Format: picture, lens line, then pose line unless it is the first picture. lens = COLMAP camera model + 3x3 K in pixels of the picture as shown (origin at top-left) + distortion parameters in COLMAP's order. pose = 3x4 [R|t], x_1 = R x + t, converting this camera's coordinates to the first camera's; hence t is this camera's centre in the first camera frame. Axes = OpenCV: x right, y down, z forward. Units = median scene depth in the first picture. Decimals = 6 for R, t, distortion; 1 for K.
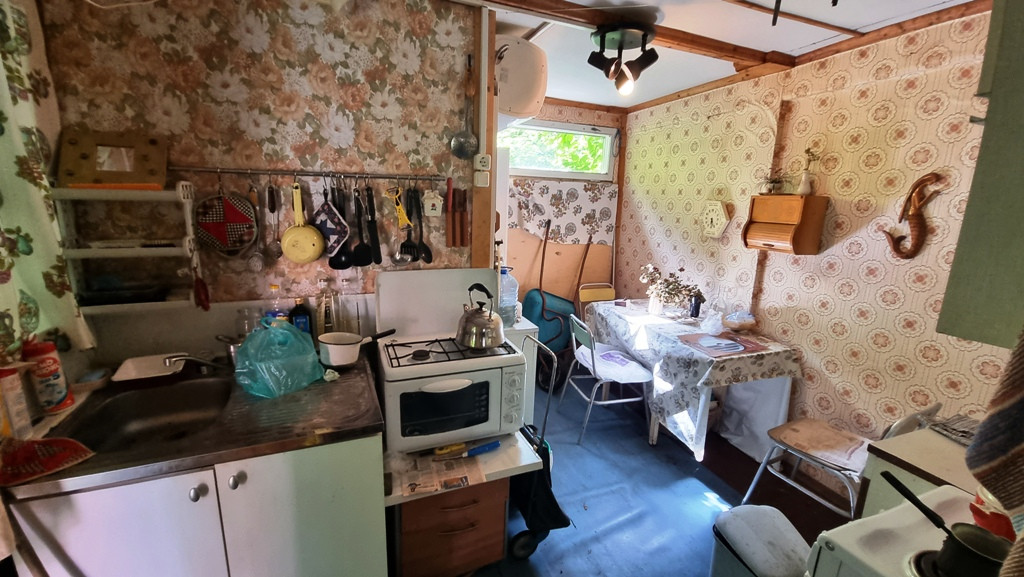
lens RADIAL K [[425.9, 0, 511.7], [0, 425.9, 293.2], [0, 0, 1]] dist [0.000375, -0.003151]
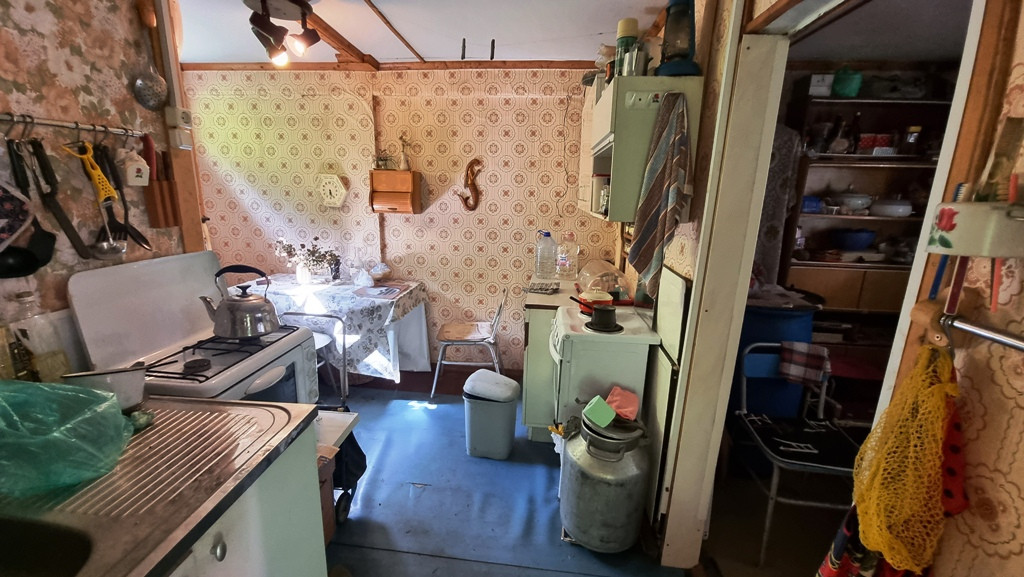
lens RADIAL K [[425.9, 0, 515.9], [0, 425.9, 292.9], [0, 0, 1]] dist [0.000375, -0.003151]
pose [[0.435636, -0.224001, 0.871805, -0.491807], [0.182113, 0.970444, 0.158344, -0.000496], [-0.881508, 0.089787, 0.463554, 0.092914]]
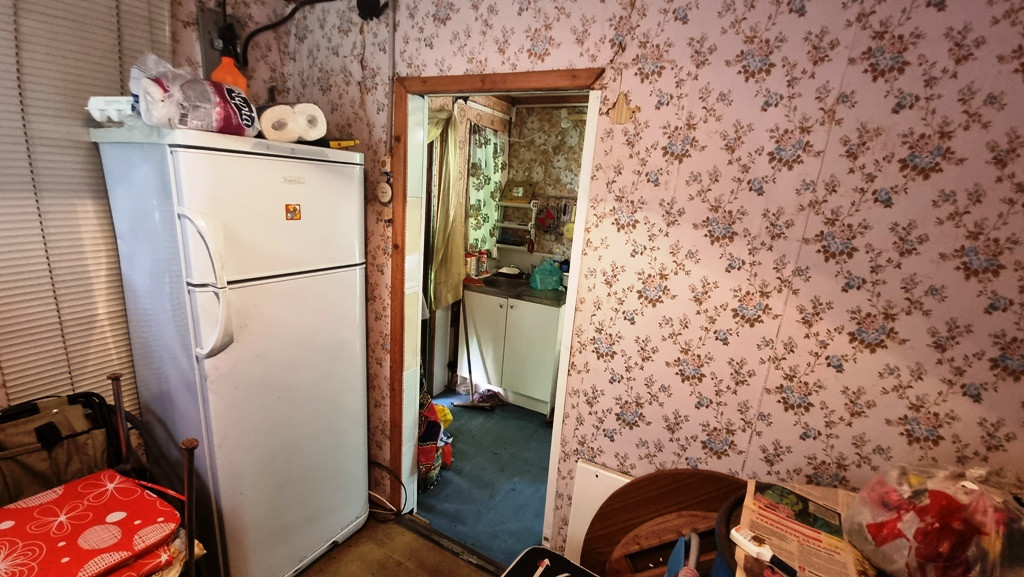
lens RADIAL K [[425.9, 0, 514.2], [0, 425.9, 290.3], [0, 0, 1]] dist [0.000375, -0.003151]
pose [[0.620717, 0.201252, -0.757765, 0.783689], [-0.229450, 0.970809, 0.069881, 0.068708], [0.749709, 0.130493, 0.648774, -0.437771]]
